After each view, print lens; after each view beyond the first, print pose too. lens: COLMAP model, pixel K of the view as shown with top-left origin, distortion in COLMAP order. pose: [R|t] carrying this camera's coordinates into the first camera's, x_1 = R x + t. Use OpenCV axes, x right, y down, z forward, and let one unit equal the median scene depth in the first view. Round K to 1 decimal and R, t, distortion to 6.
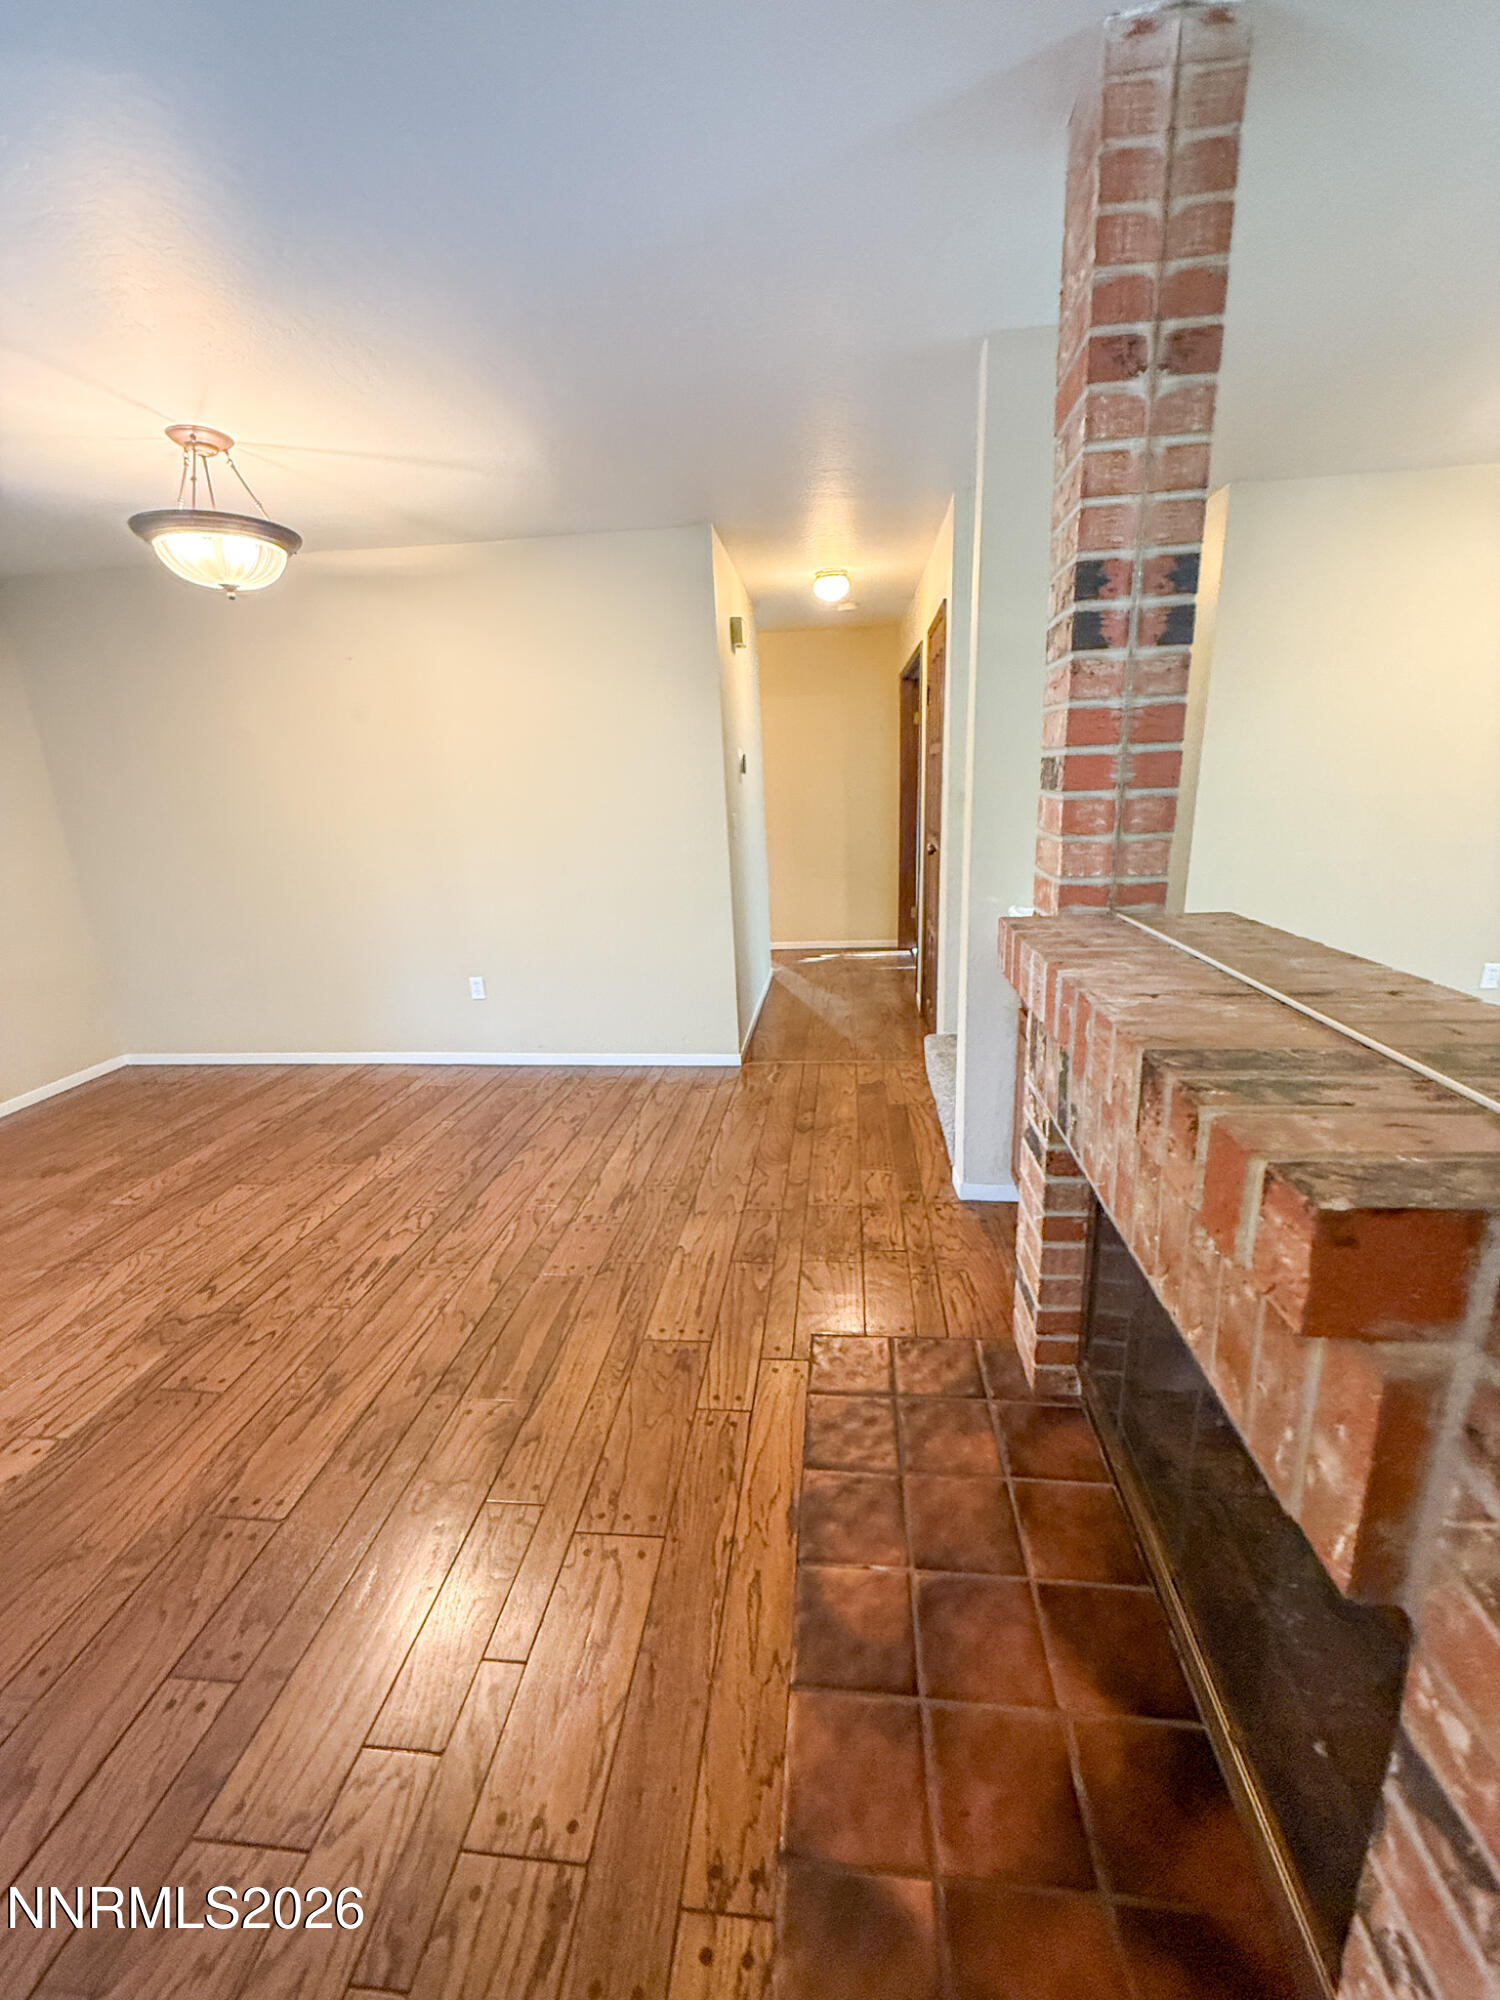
lens RADIAL K [[800.8, 0, 752.8], [0, 800.8, 994.3], [0, 0, 1]] dist [-0.001666, 0.000241]
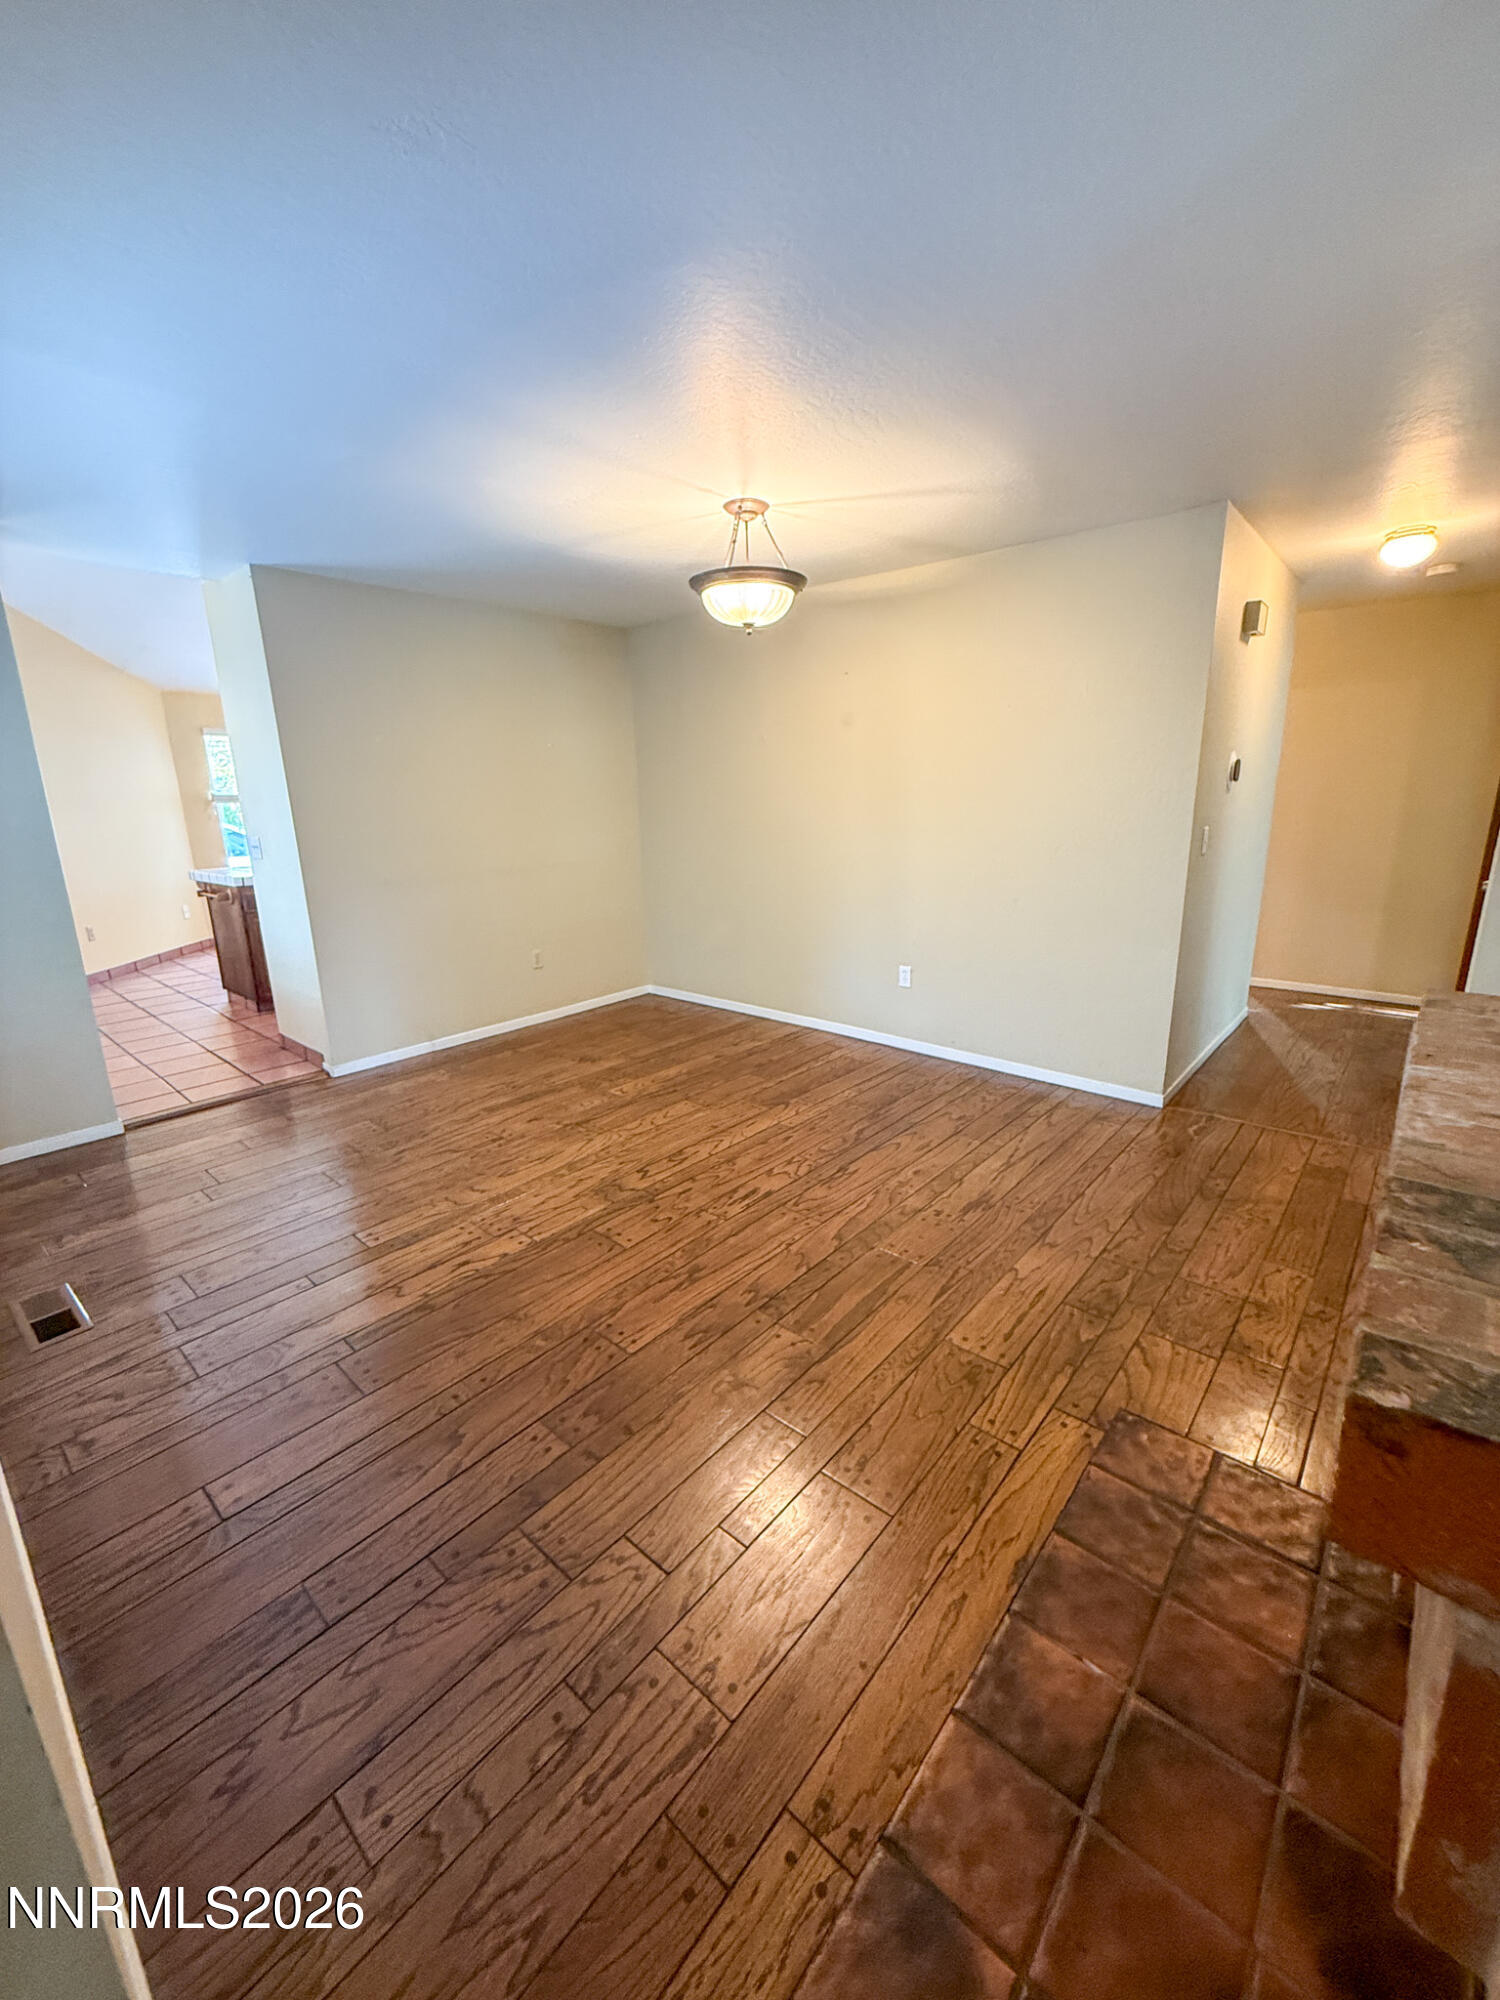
lens RADIAL K [[800.8, 0, 750.0], [0, 800.8, 993.6], [0, 0, 1]] dist [-0.001666, 0.000241]
pose [[0.821822, 0.167141, -0.544676, 0.132163], [-0.164270, 0.984915, 0.054379, -0.017468], [0.545549, 0.044784, 0.836881, -0.009091]]
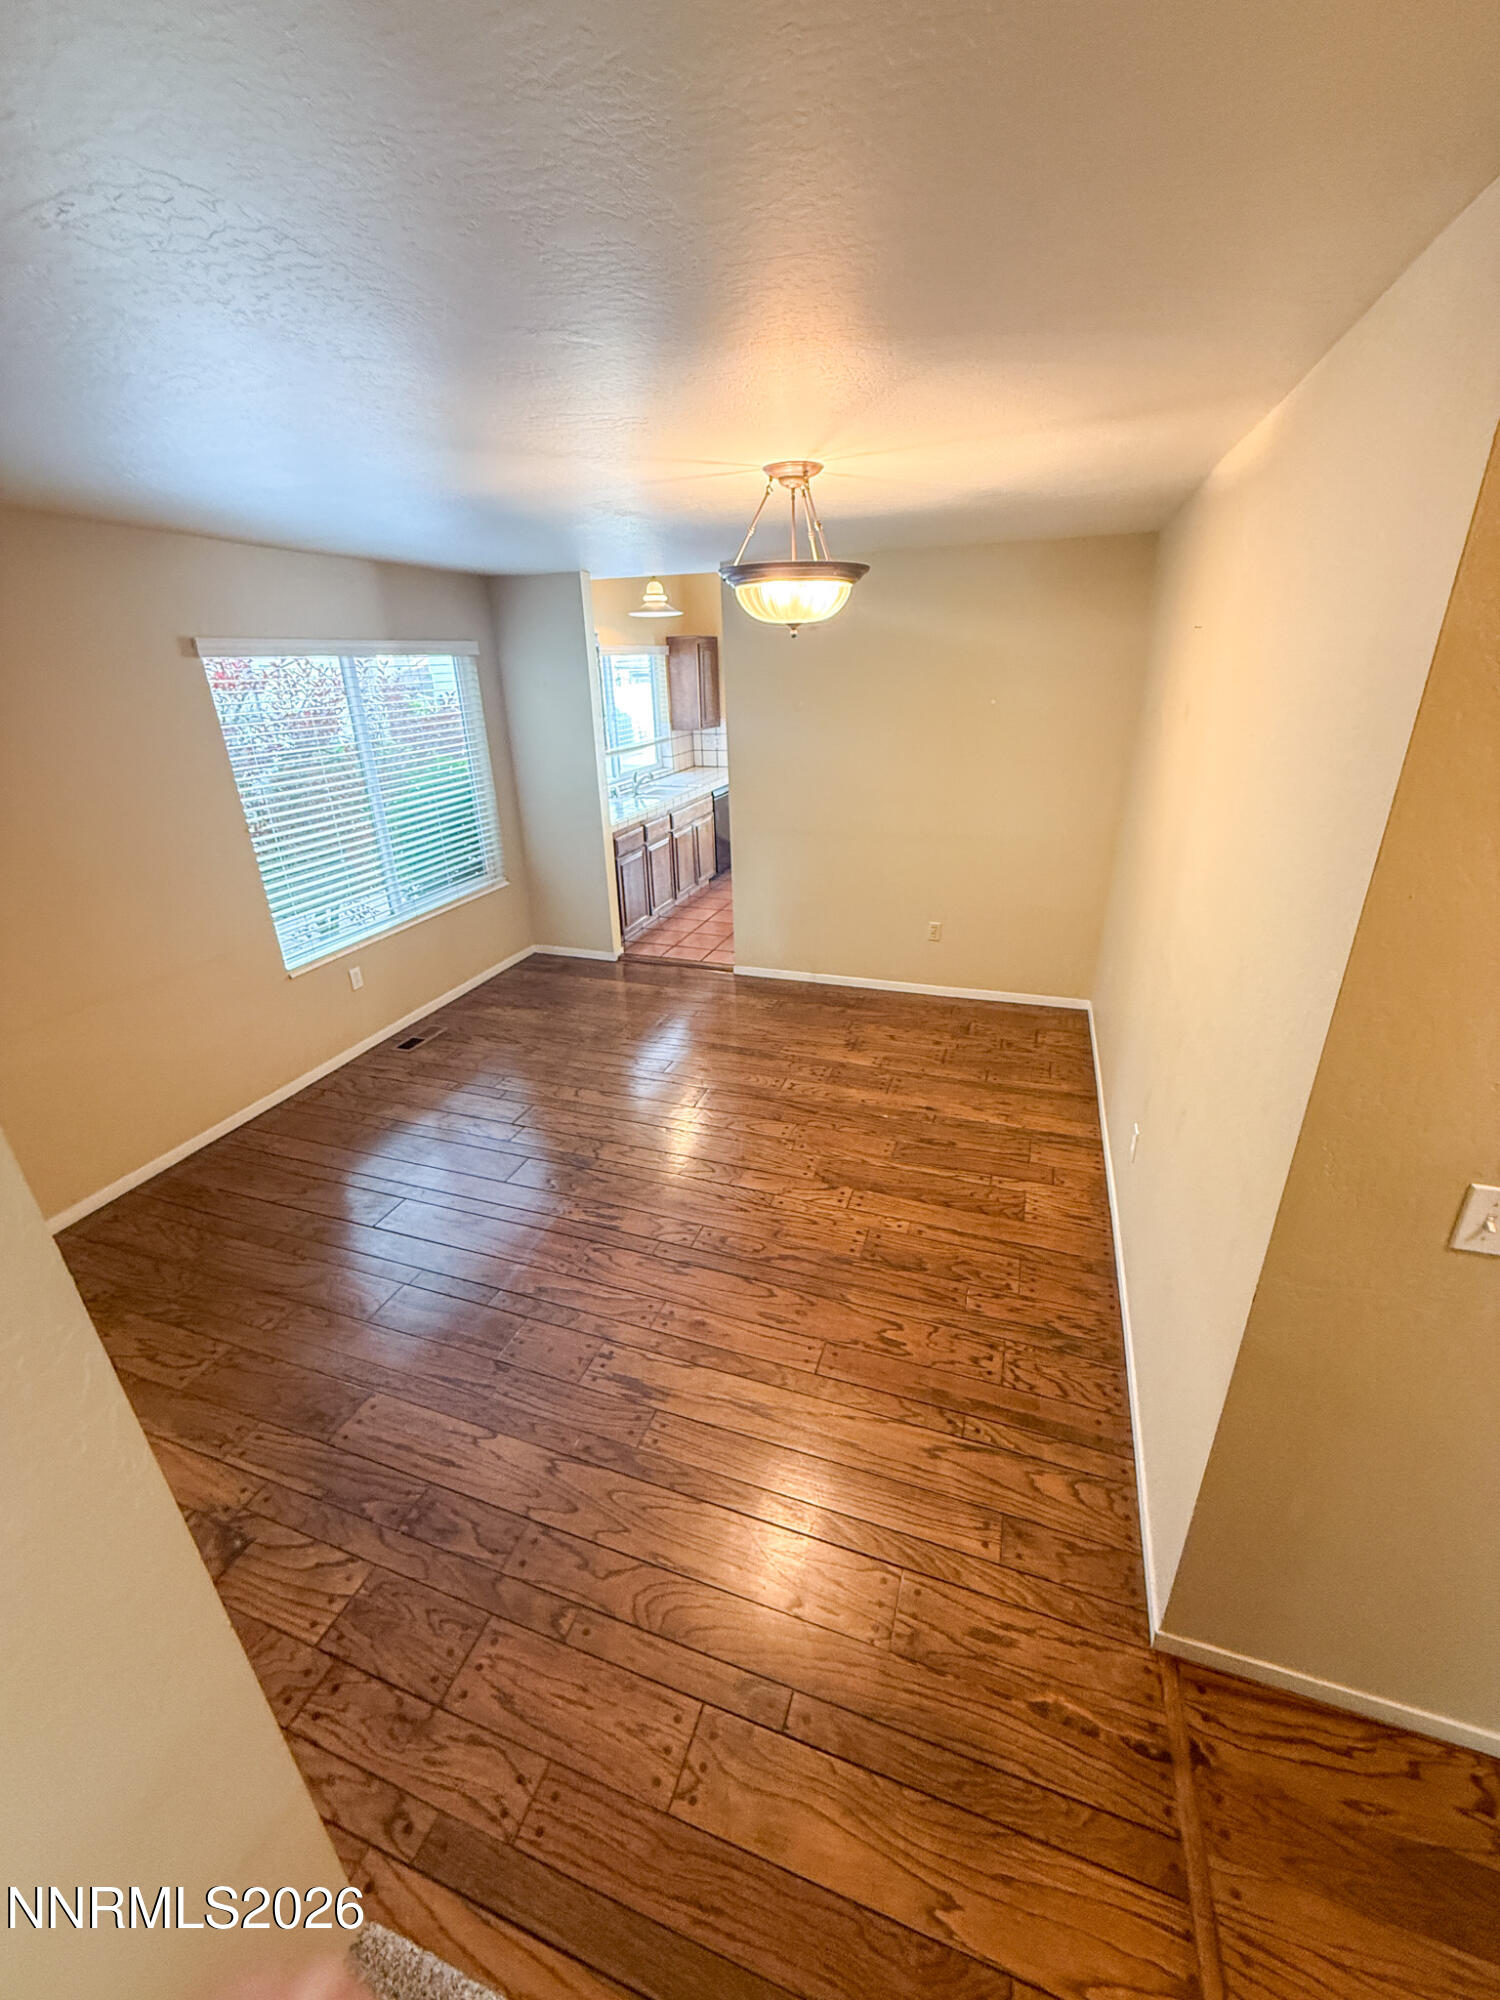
lens RADIAL K [[800.8, 0, 743.1], [0, 800.8, 985.8], [0, 0, 1]] dist [-0.001666, 0.000241]
pose [[-0.221568, 0.412490, -0.883606, 0.471089], [-0.220682, 0.861409, 0.457465, -0.641223], [0.949846, 0.296356, -0.099832, 1.332129]]
